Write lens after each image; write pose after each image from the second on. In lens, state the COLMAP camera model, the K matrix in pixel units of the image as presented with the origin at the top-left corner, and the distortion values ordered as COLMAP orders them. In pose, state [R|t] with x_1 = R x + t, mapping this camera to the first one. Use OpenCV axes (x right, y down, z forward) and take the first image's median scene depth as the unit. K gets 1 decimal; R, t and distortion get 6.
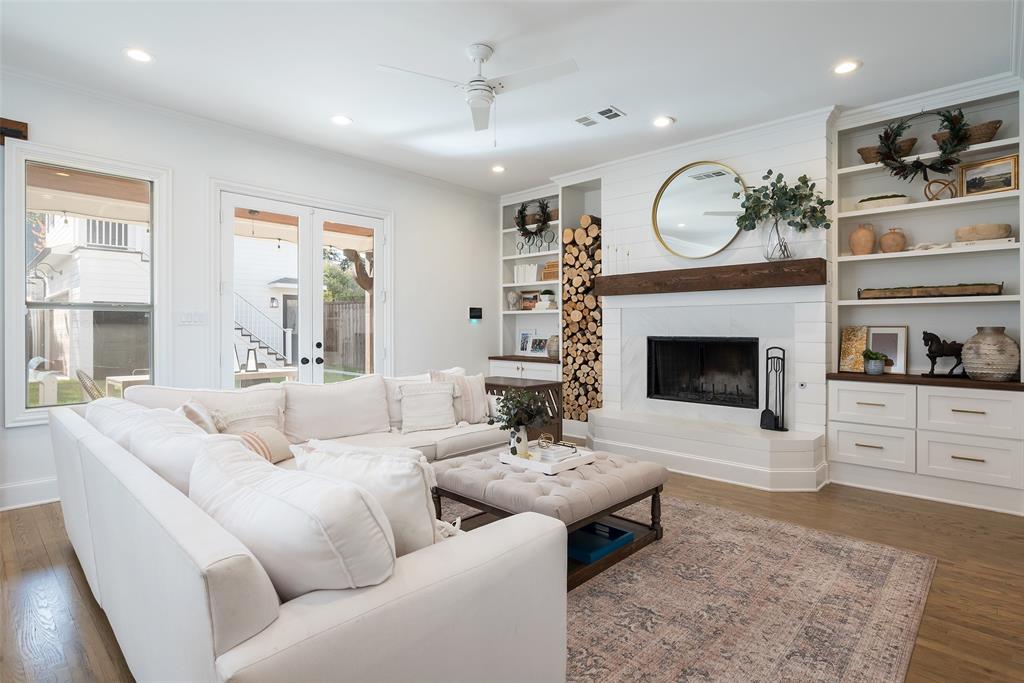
lens RADIAL K [[511.1, 0, 507.2], [0, 511.1, 327.3], [0, 0, 1]] dist [-0.000696, -0.000076]
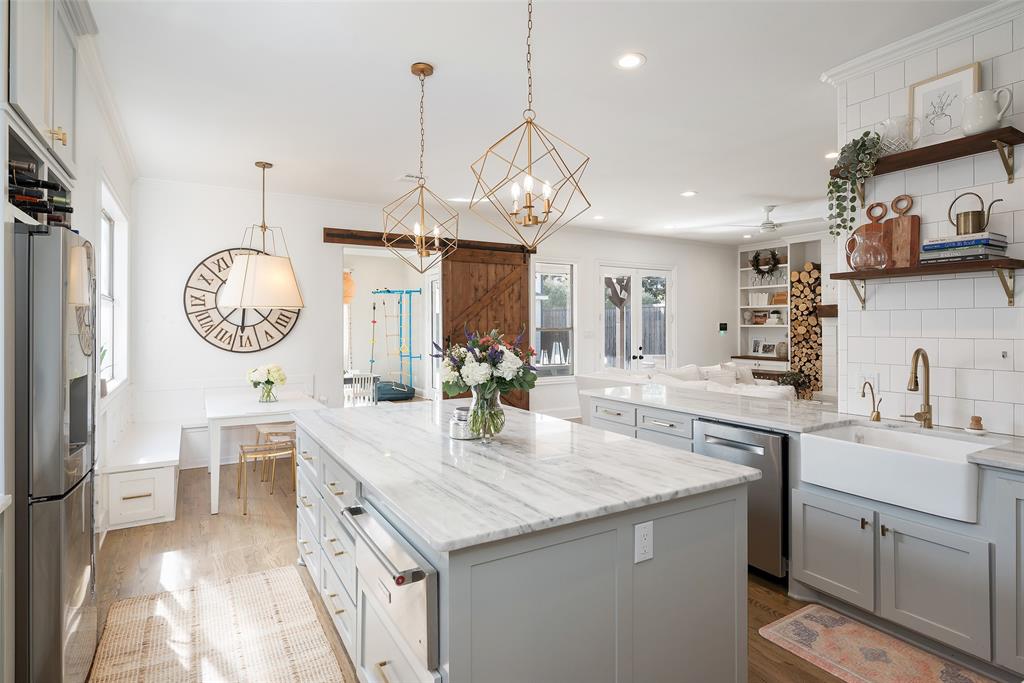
lens RADIAL K [[549.4, 0, 511.0], [0, 549.4, 325.5], [0, 0, 1]] dist [0.001408, 0.000009]
pose [[0.964711, -0.001568, -0.263305, -0.261120], [0.002125, 0.999996, 0.001829, -0.039731], [0.263301, -0.002323, 0.964711, -0.776812]]
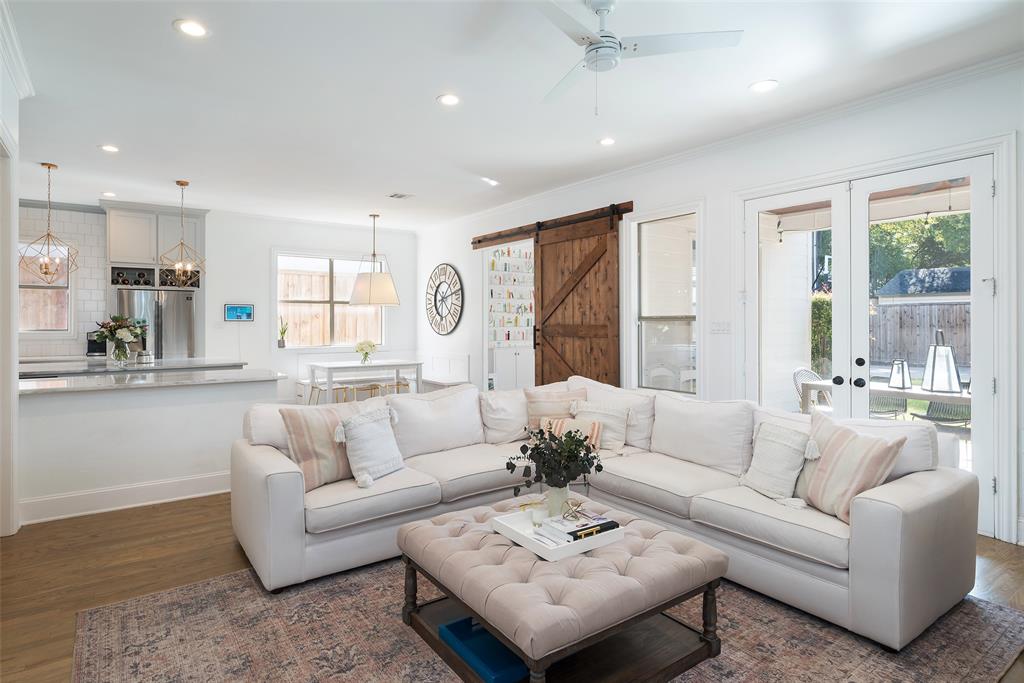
lens RADIAL K [[549.4, 0, 511.0], [0, 549.4, 325.5], [0, 0, 1]] dist [0.001408, 0.000009]
pose [[-0.175786, 0.006335, -0.984408, 0.444248], [0.005515, 0.999970, 0.005450, -0.021858], [0.984413, -0.004471, -0.175815, 0.552384]]
